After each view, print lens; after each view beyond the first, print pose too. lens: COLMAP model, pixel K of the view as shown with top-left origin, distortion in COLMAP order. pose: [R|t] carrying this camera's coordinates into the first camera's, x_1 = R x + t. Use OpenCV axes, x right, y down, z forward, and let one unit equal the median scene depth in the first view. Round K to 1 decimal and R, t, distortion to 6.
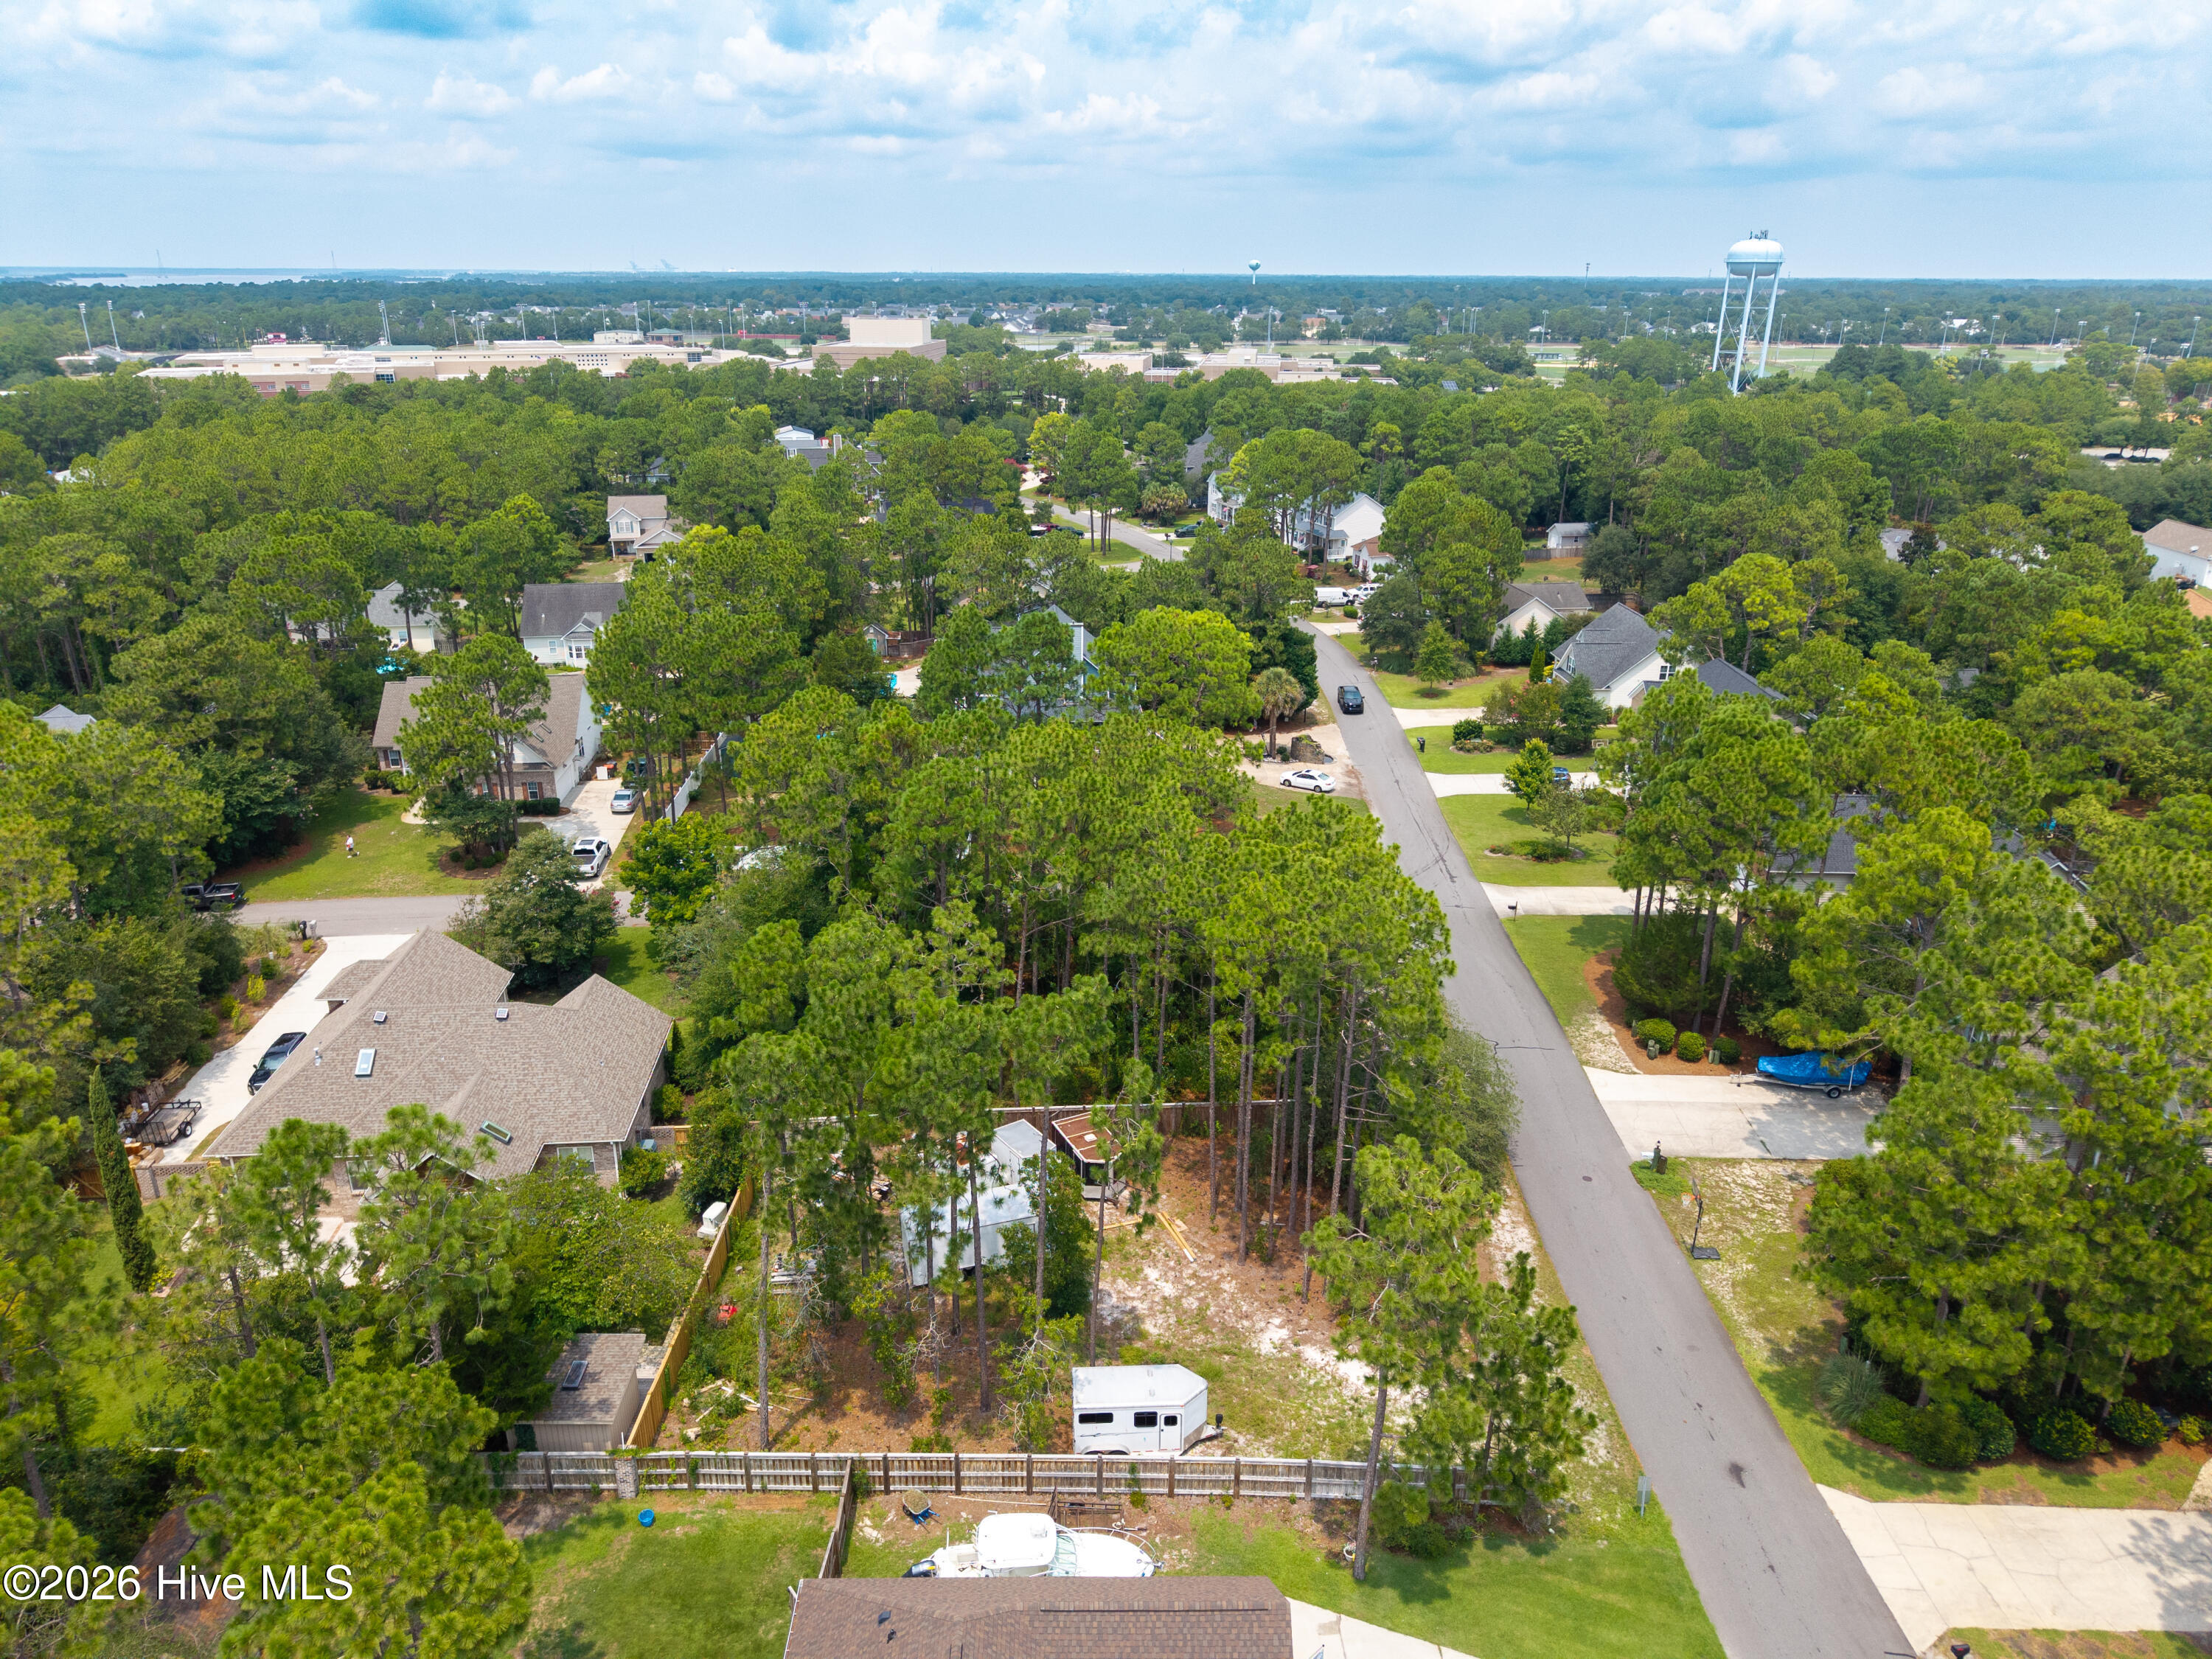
lens RADIAL K [[1490.9, 0, 1096.4], [0, 1490.9, 828.4], [0, 0, 1]] dist [0.001410, -0.000811]
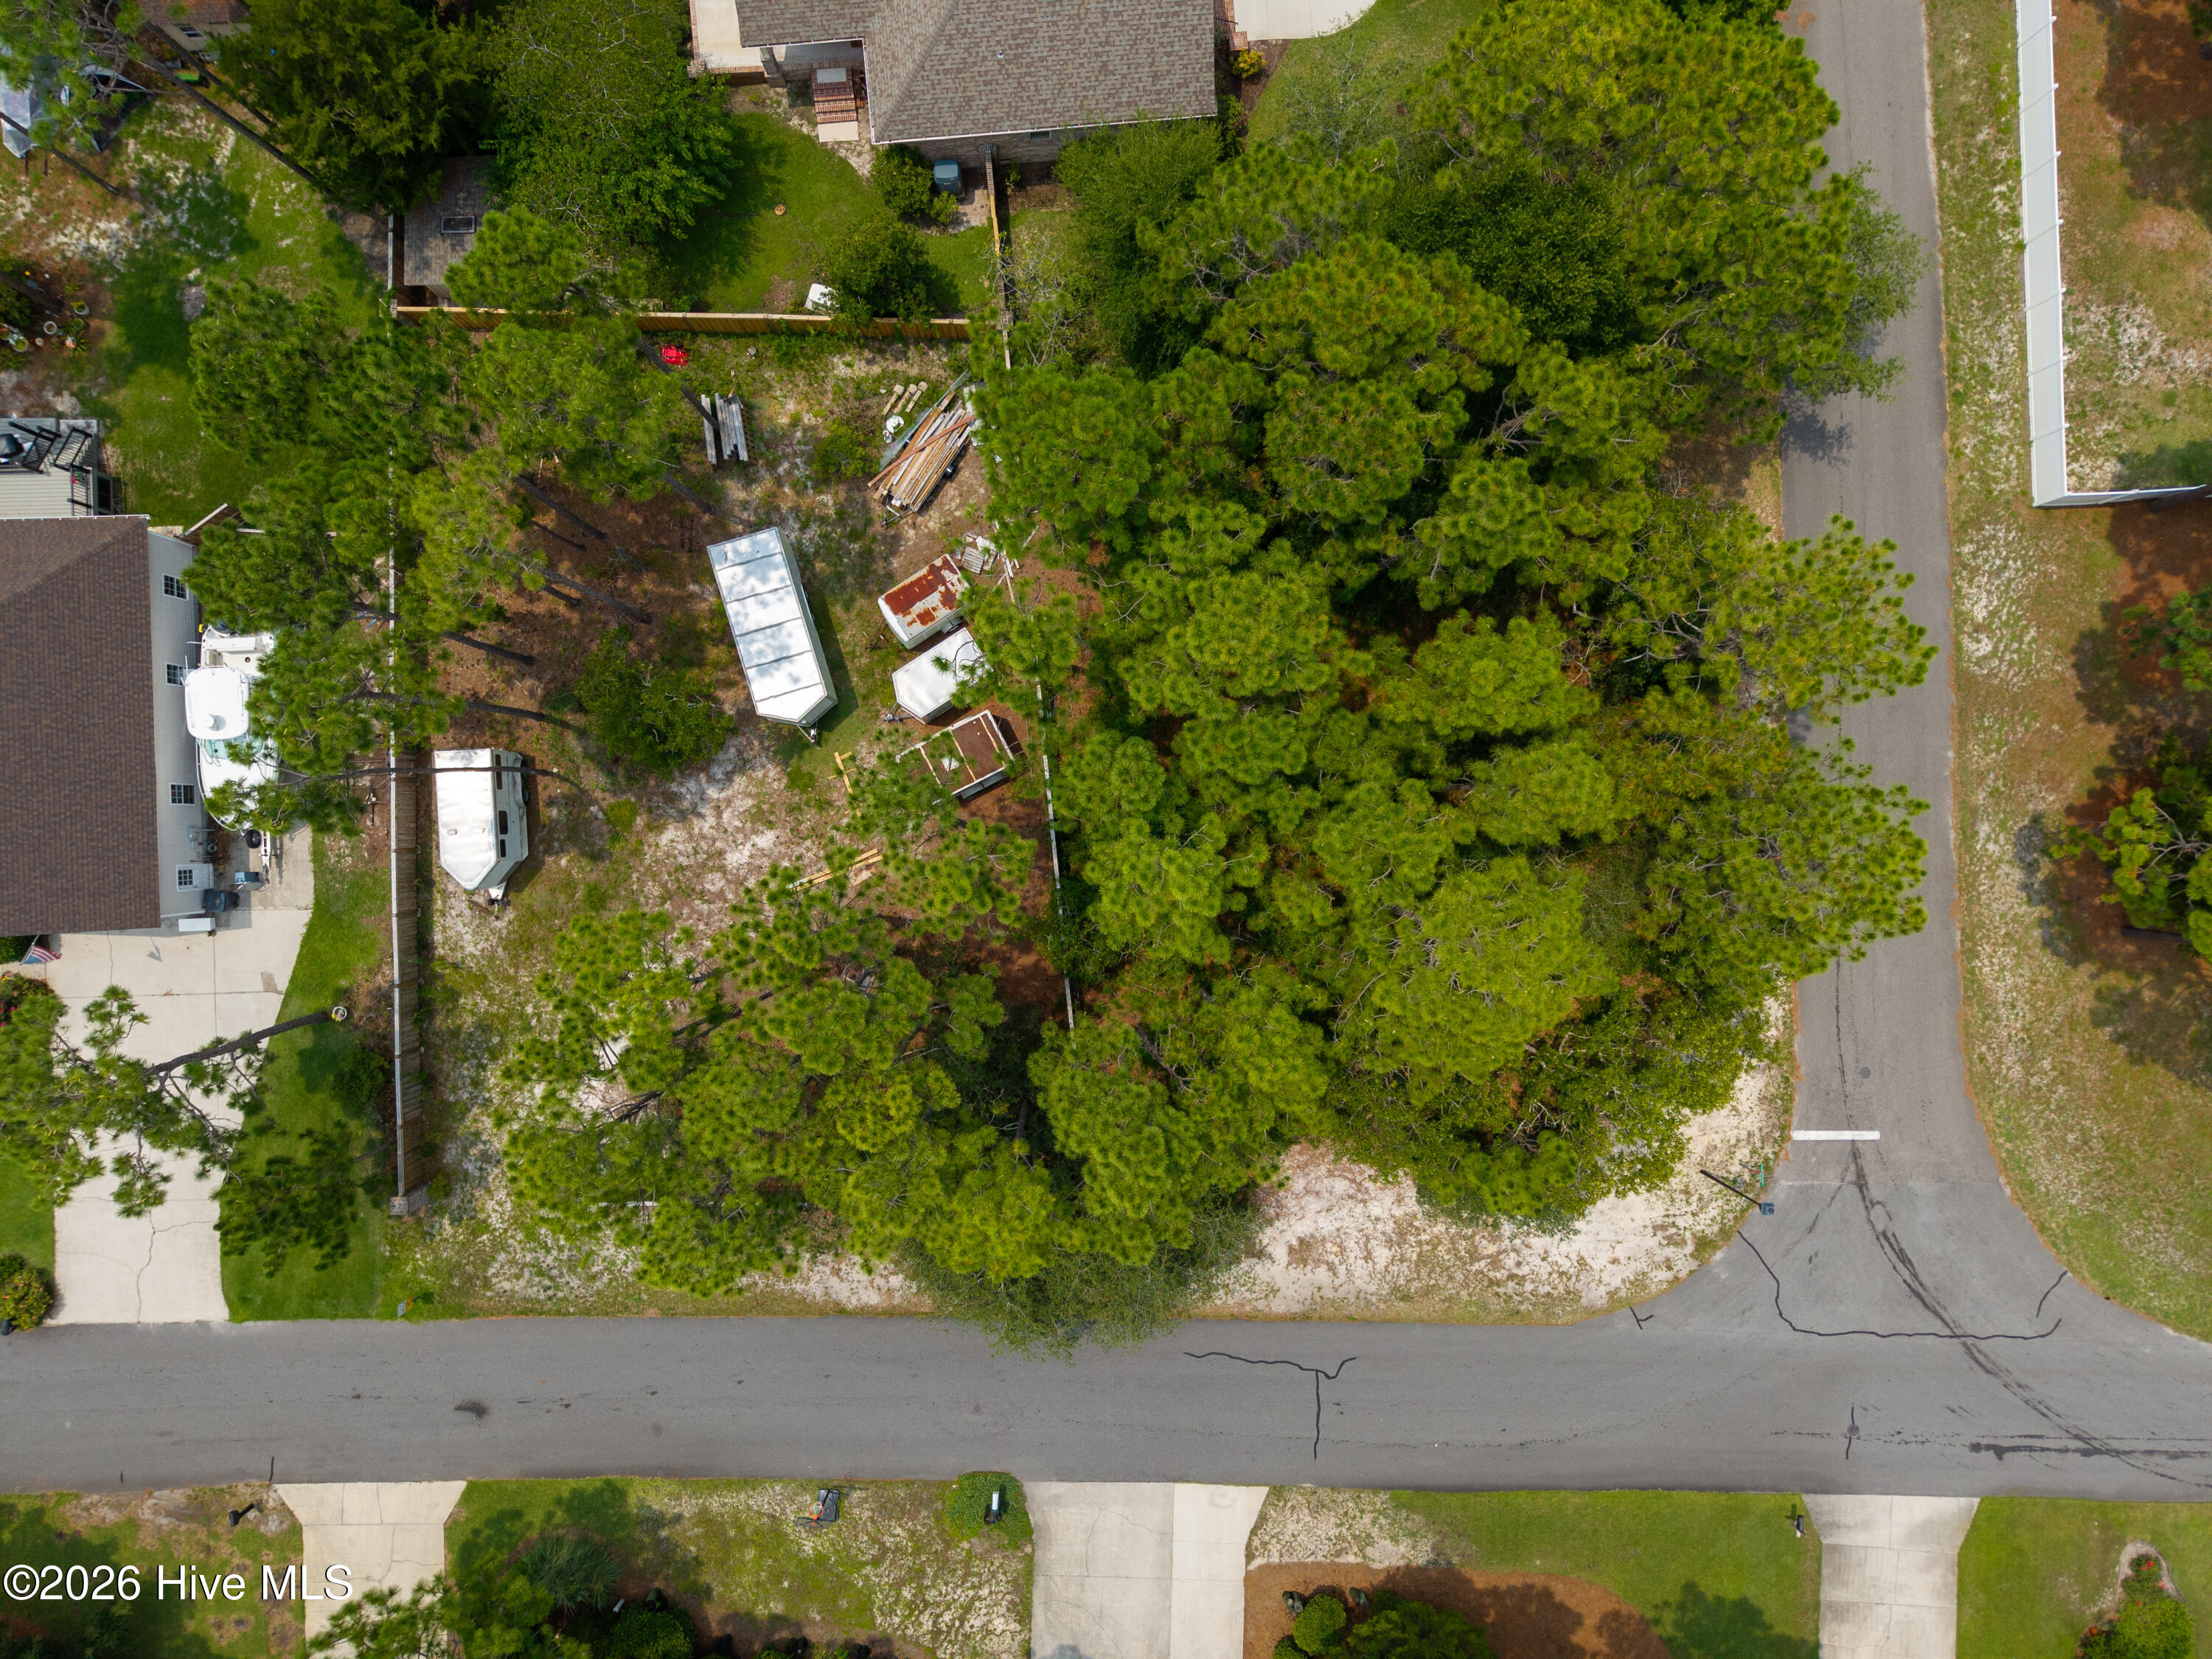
lens RADIAL K [[1485.5, 0, 1093.9], [0, 1485.5, 829.7], [0, 0, 1]] dist [0.010290, -0.006095]
pose [[0.007634, 0.999829, 0.016828, 0.002529], [-0.366668, -0.012857, 0.930263, -0.074023], [0.930320, -0.013272, 0.366508, 0.115507]]
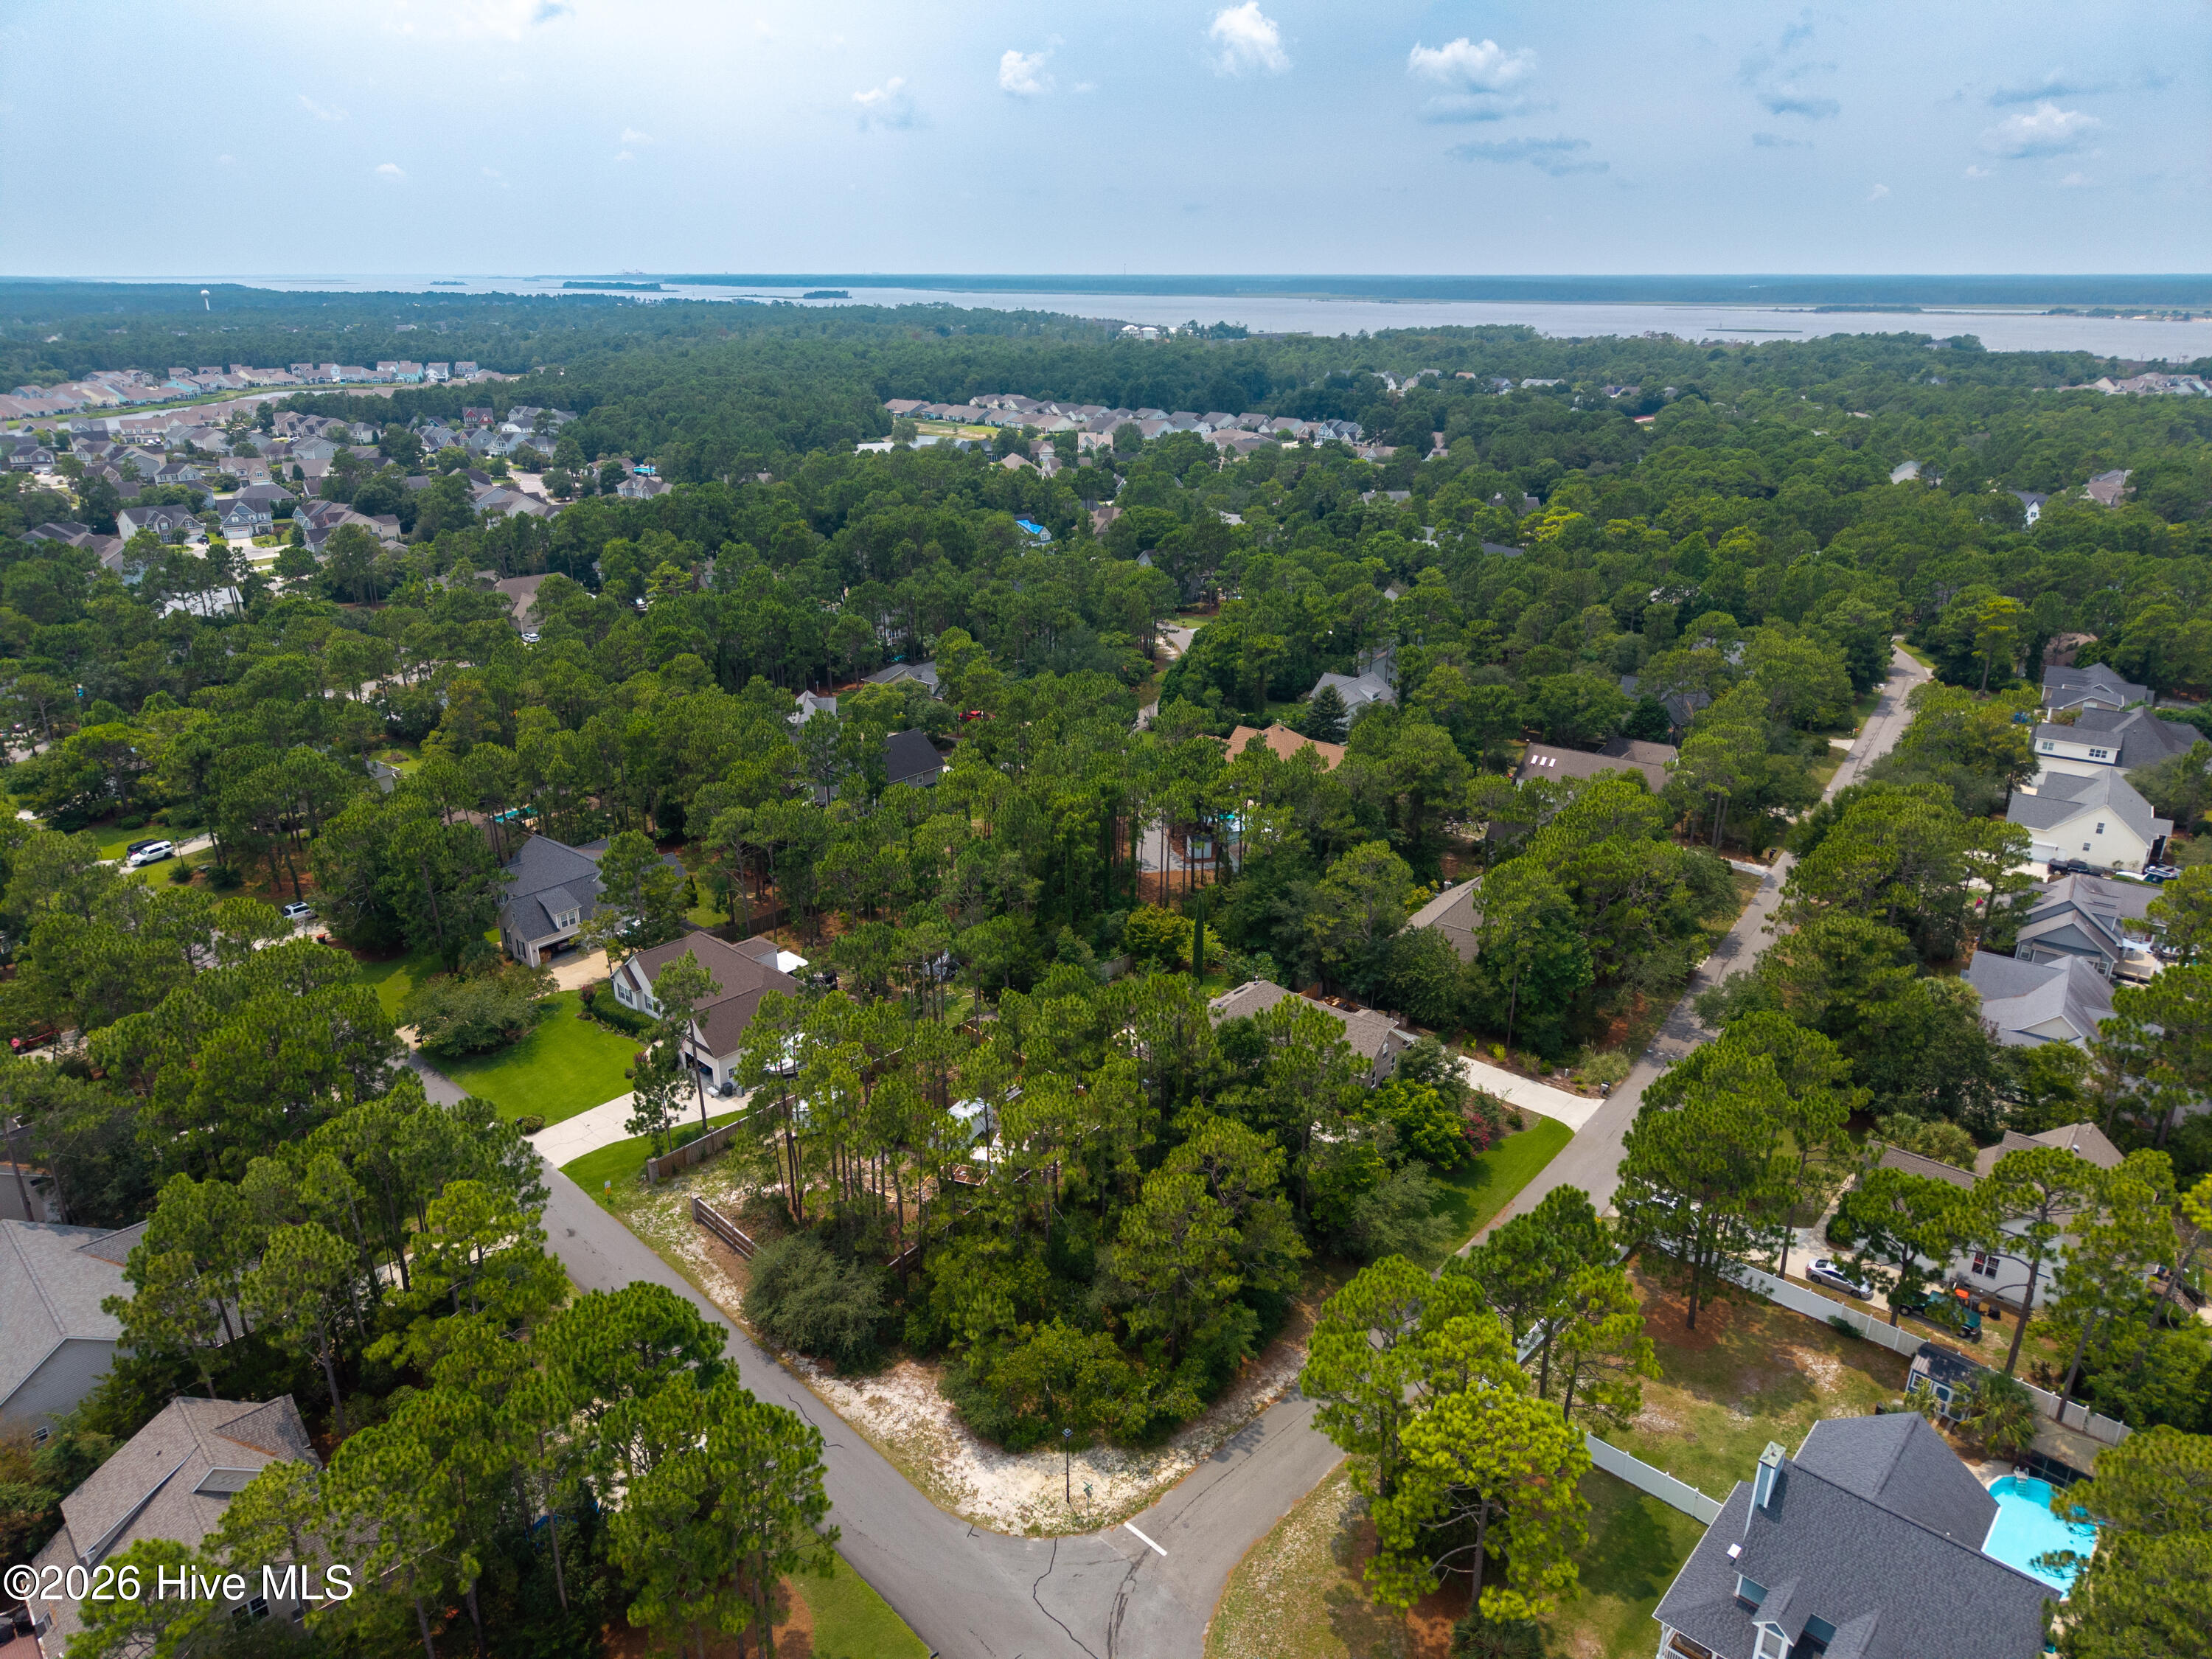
lens RADIAL K [[1490.9, 0, 1096.4], [0, 1490.9, 828.4], [0, 0, 1]] dist [0.001410, -0.000811]
pose [[-0.706798, 0.255480, -0.659672, 0.128215], [-0.246365, 0.785236, 0.568074, -0.154220], [0.663130, 0.564033, -0.492062, 0.246565]]
